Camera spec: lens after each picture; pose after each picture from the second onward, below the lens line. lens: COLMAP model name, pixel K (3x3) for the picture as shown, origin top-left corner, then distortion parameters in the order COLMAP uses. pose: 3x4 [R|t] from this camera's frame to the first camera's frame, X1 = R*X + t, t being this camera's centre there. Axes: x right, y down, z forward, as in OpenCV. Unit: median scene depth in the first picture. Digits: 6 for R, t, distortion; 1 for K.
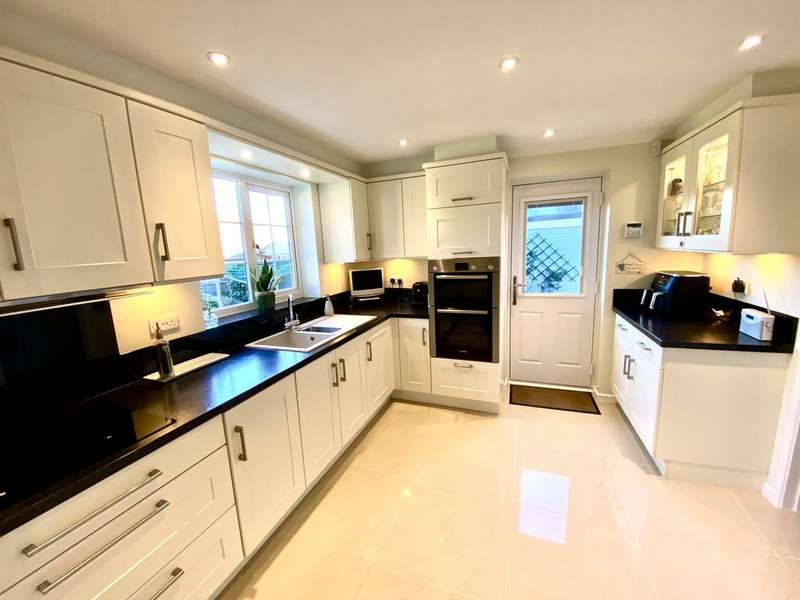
lens RADIAL K [[324.2, 0, 396.0], [0, 324.2, 299.0], [0, 0, 1]] dist [0.014589, -0.019933]
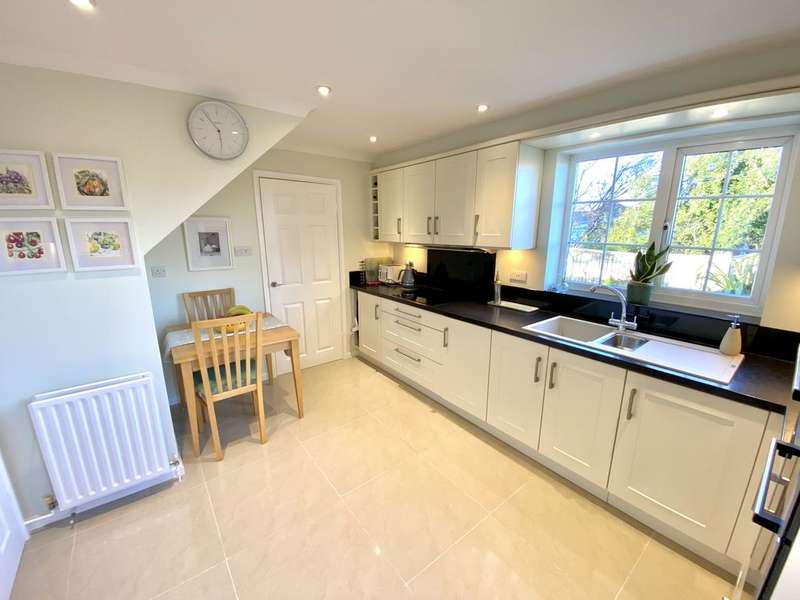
lens RADIAL K [[318.7, 0, 400.0], [0, 318.7, 300.0], [0, 0, 1]] dist [0.017971, -0.018647]
pose [[-0.511427, 0.228261, -0.828456, 0.566830], [-0.118795, 0.936039, 0.331238, -0.165238], [0.851076, 0.267820, -0.451600, 0.792074]]
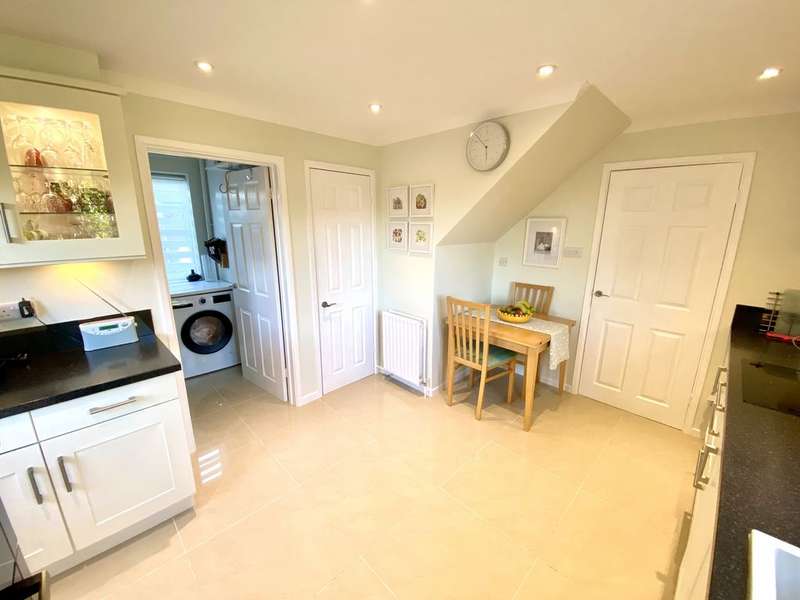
lens RADIAL K [[318.7, 0, 400.0], [0, 318.7, 300.0], [0, 0, 1]] dist [0.017971, -0.018647]
pose [[-0.911945, -0.060231, 0.405867, -0.021410], [0.096148, 0.930257, 0.354088, -0.178705], [-0.398887, 0.361932, -0.842552, 0.972400]]
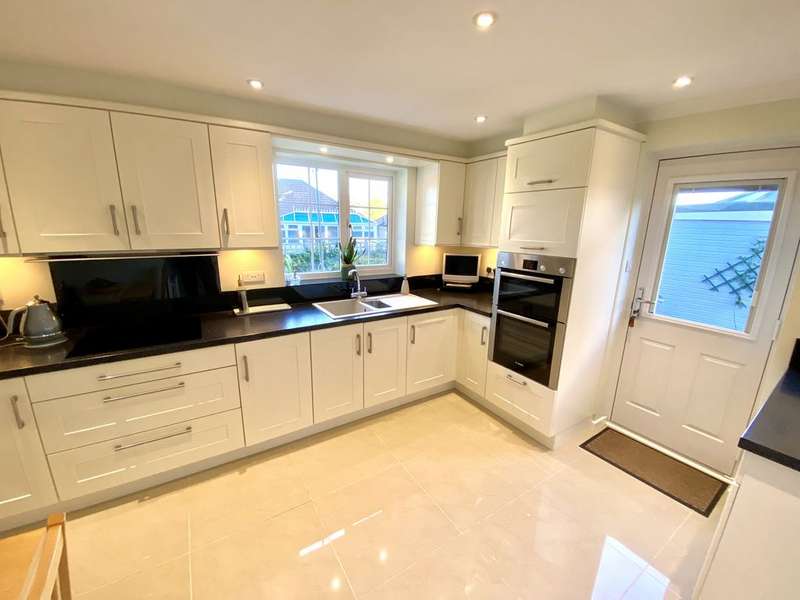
lens RADIAL K [[324.2, 0, 396.0], [0, 324.2, 299.0], [0, 0, 1]] dist [0.014589, -0.019933]
pose [[0.802766, 0.191852, -0.564588, 0.405893], [-0.149007, 0.981331, 0.121598, -0.062798], [0.577376, -0.013487, 0.816367, 0.116668]]
